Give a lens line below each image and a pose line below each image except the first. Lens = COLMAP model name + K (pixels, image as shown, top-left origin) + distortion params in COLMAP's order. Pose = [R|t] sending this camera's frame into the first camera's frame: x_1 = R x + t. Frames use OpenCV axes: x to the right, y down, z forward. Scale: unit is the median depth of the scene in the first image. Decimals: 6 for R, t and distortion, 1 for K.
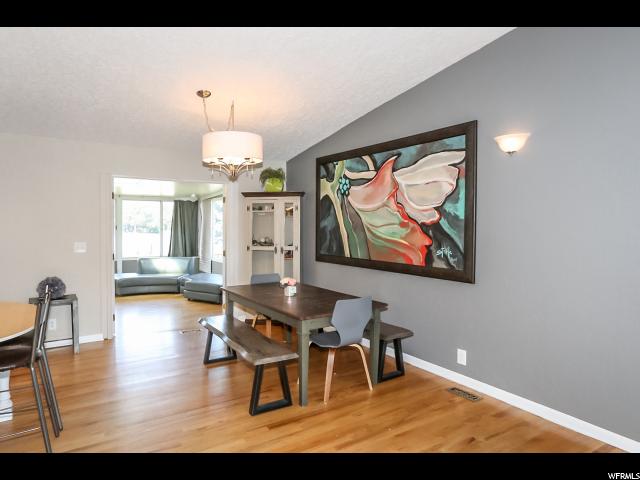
lens RADIAL K [[402.5, 0, 309.4], [0, 402.5, 234.1], [0, 0, 1]] dist [-0.008190, -0.001330]
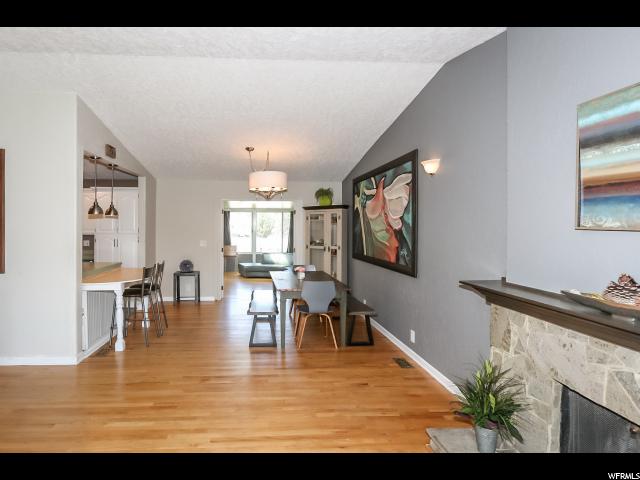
lens RADIAL K [[347.6, 0, 270.7], [0, 347.6, 228.6], [0, 0, 1]] dist [0.001744, -0.000685]
pose [[0.873039, 0.001794, -0.487646, 0.420656], [-0.013876, 0.999680, -0.021163, -0.001169], [0.487452, 0.025243, 0.872785, -0.139571]]
